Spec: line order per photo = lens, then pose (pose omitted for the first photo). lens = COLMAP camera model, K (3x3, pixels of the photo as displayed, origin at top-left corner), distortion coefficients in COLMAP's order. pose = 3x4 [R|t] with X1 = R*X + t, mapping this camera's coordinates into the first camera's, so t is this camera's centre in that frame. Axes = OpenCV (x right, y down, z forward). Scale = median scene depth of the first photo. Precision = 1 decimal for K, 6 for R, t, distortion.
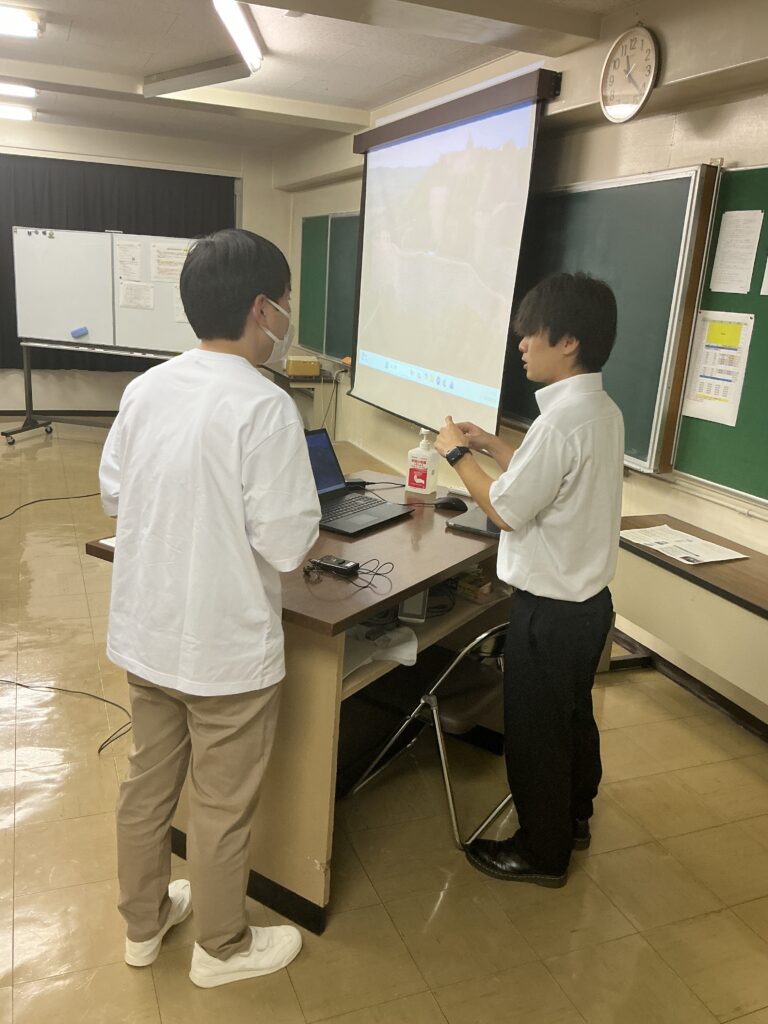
lens RADIAL K [[860.2, 0, 384.0], [0, 860.2, 512.0], [0, 0, 1]] dist [0.019539, -0.049814]
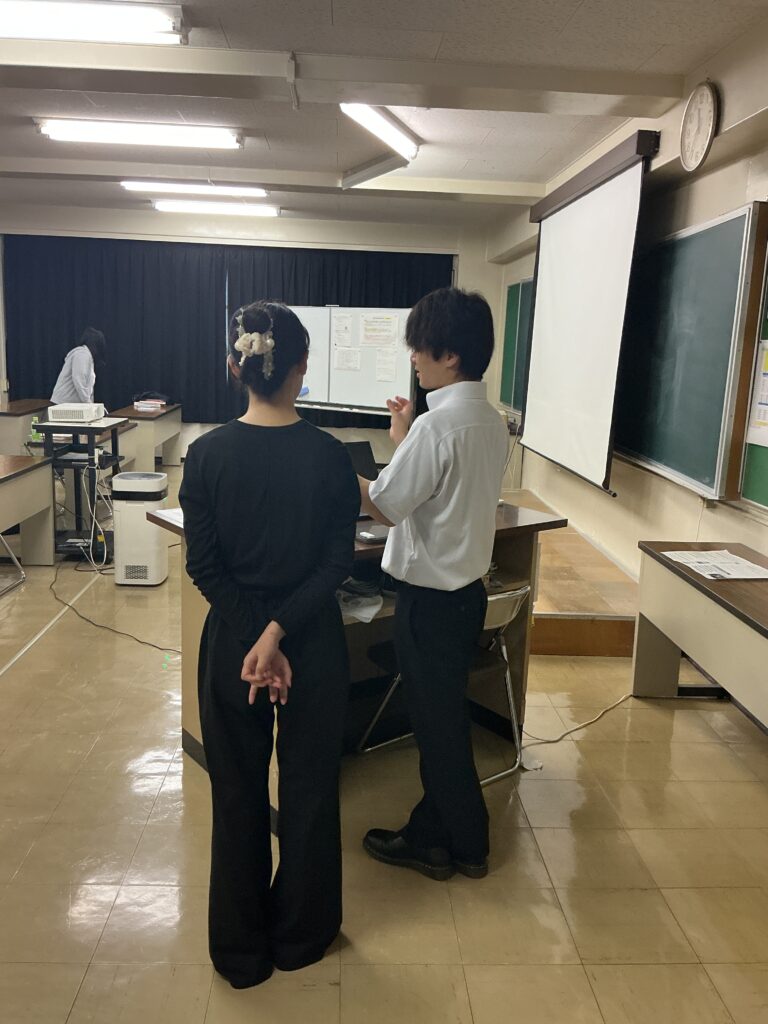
lens RADIAL K [[842.4, 0, 384.0], [0, 842.4, 512.0], [0, 0, 1]] dist [0.137014, -0.277627]
pose [[0.945979, 0.032717, -0.322574, 0.230885], [-0.059264, 0.995583, -0.072822, 0.058004], [0.318767, 0.088005, 0.943739, -0.071427]]
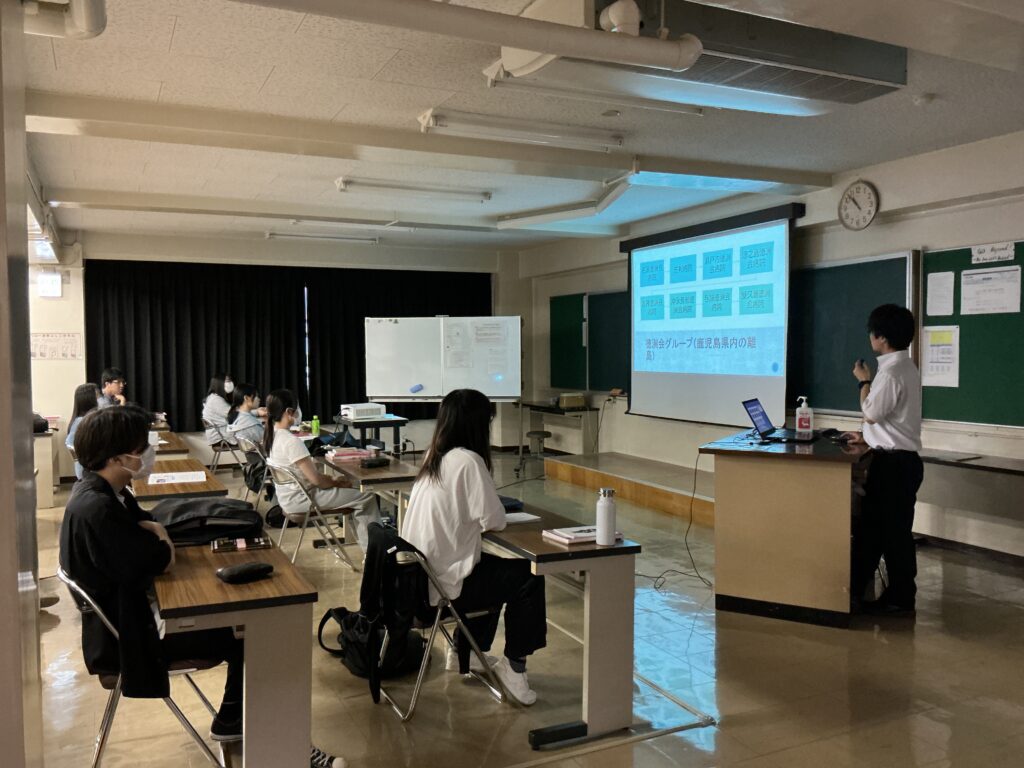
lens RADIAL K [[842.4, 0, 512.0], [0, 842.4, 384.0], [0, 0, 1]] dist [0.137014, -0.277627]
pose [[0.995147, -0.078065, 0.059897, -0.488193], [0.089282, 0.972264, -0.216177, 0.154677], [-0.041360, 0.220475, 0.974515, -0.546406]]
